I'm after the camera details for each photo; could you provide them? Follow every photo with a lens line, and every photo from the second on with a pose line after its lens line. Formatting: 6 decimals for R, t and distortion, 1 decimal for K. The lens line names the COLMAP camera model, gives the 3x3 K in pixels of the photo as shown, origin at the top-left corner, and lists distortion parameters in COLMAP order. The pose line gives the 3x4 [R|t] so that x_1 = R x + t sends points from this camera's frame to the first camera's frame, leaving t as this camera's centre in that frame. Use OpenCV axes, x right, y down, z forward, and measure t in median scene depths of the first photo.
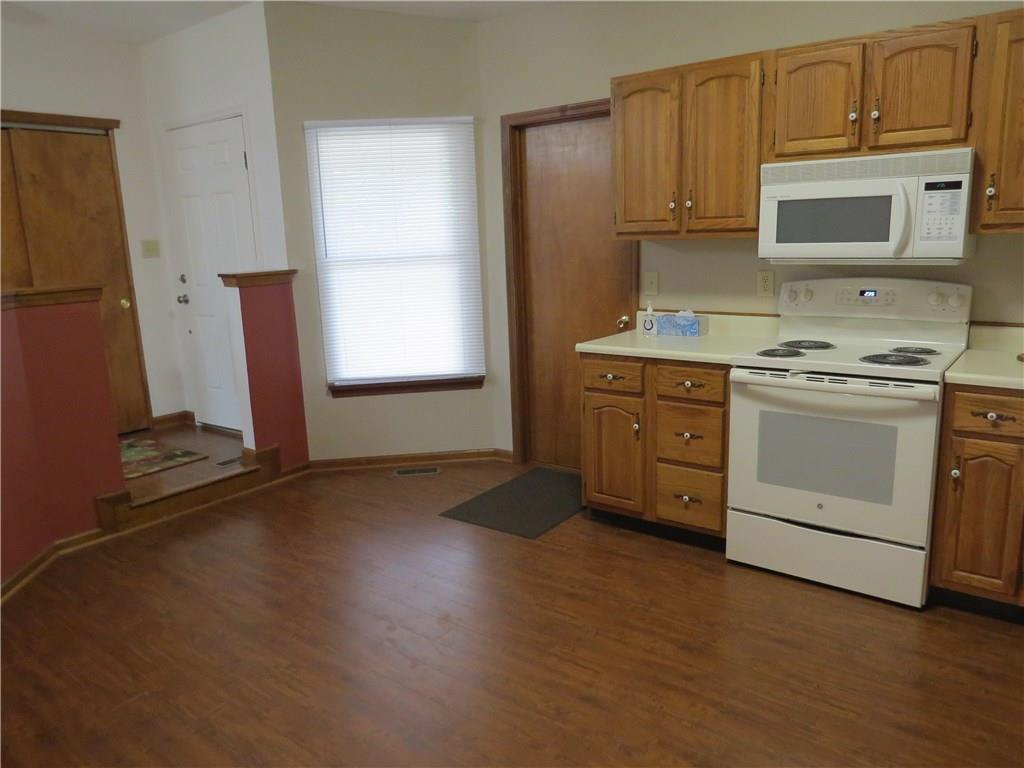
lens RADIAL K [[727.9, 0, 513.2], [0, 727.9, 383.4], [0, 0, 1]] dist [-0.021973, 0.007902]
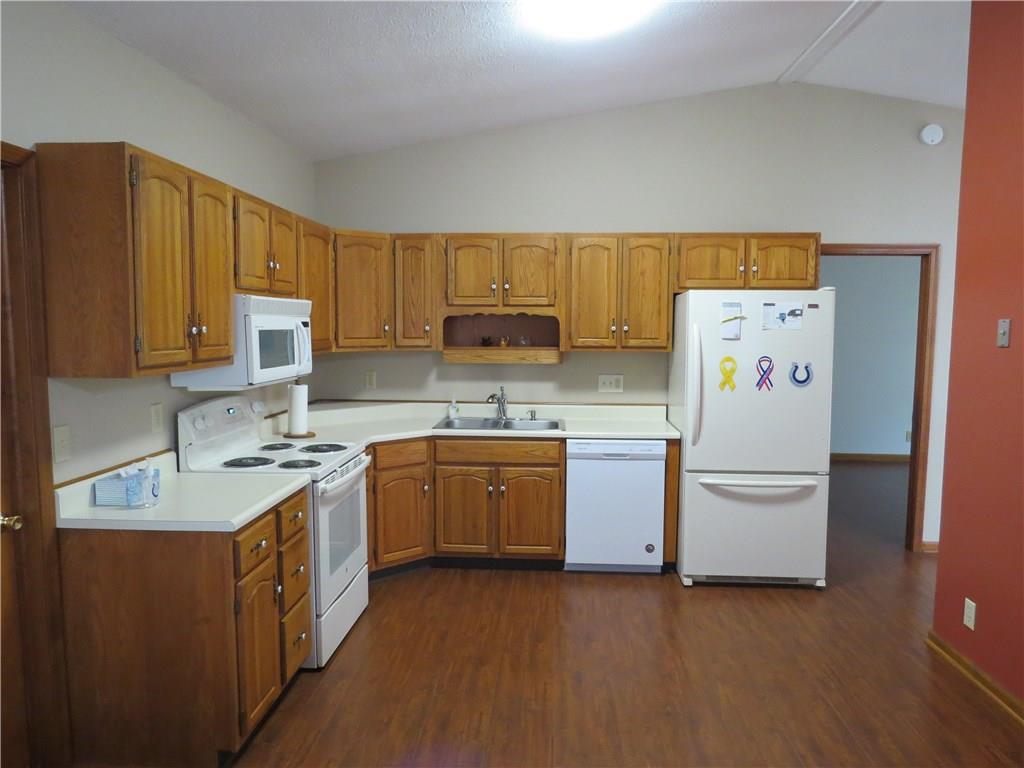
lens RADIAL K [[727.9, 0, 521.2], [0, 727.9, 385.4], [0, 0, 1]] dist [-0.021973, 0.007902]
pose [[-0.571650, -0.036449, 0.819688, -0.726491], [0.182219, 0.968425, 0.170143, -0.282897], [-0.800008, 0.246625, -0.546959, 1.286222]]
